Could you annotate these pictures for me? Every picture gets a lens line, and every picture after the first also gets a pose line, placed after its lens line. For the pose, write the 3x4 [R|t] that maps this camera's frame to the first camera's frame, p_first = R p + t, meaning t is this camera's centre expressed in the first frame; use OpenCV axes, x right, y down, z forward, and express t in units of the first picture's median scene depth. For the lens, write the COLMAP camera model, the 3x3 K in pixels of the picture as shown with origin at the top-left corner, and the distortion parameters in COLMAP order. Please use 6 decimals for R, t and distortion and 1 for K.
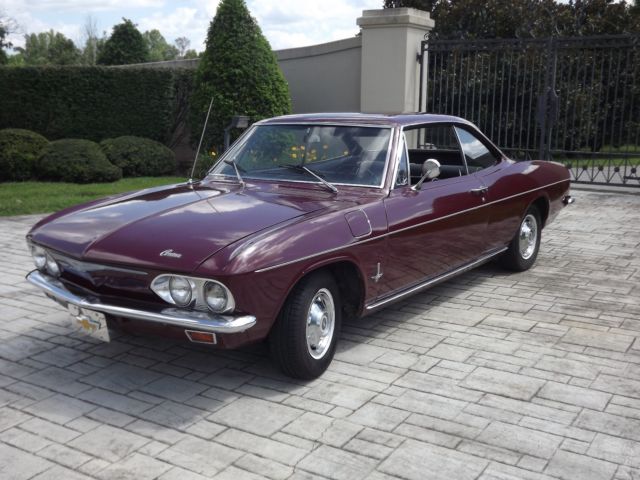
lens RADIAL K [[713.5, 0, 322.4], [0, 713.5, 239.9], [0, 0, 1]] dist [-0.003689, 0.000000]
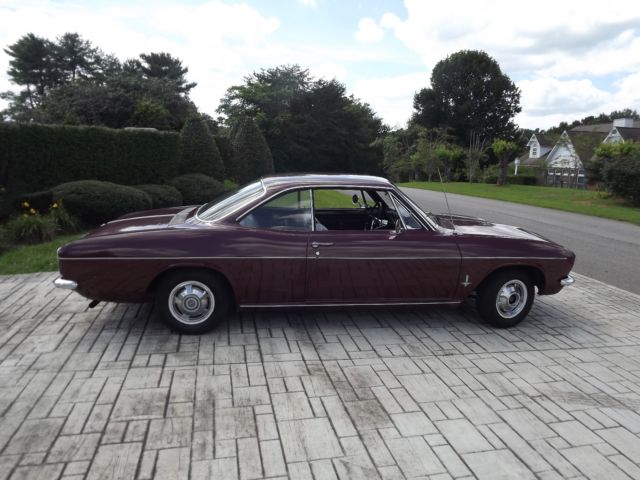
lens RADIAL K [[466.4, 0, 328.7], [0, 466.4, 248.4], [0, 0, 1]] dist [-0.054491, 0.013507]
pose [[-0.719969, -0.152531, 0.677037, -0.659564], [0.116842, 0.934983, 0.334895, -0.401046], [-0.684100, 0.320221, -0.655336, 1.898451]]
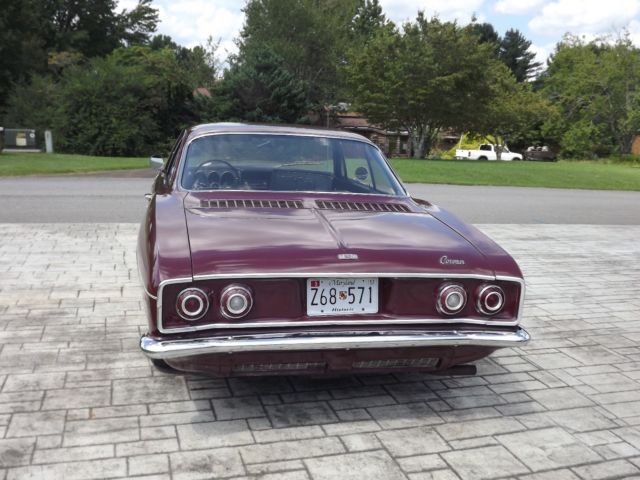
lens RADIAL K [[619.2, 0, 298.4], [0, 619.2, 272.4], [0, 0, 1]] dist [-0.066735, 0.000000]
pose [[-0.655845, 0.160220, -0.737697, 0.820615], [-0.186358, 0.912609, 0.363889, -0.363344], [0.731531, 0.376131, -0.568672, 1.869006]]
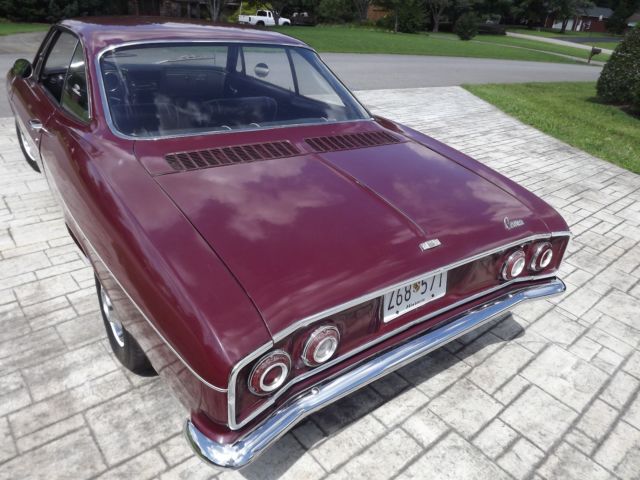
lens RADIAL K [[465.7, 0, 322.0], [0, 465.7, 242.1], [0, 0, 1]] dist [-0.059508, 0.012347]
pose [[-0.281308, 0.432427, -0.856664, 0.671926], [-0.265660, 0.822730, 0.502534, -0.325113], [0.922112, 0.368948, -0.116562, 1.533749]]
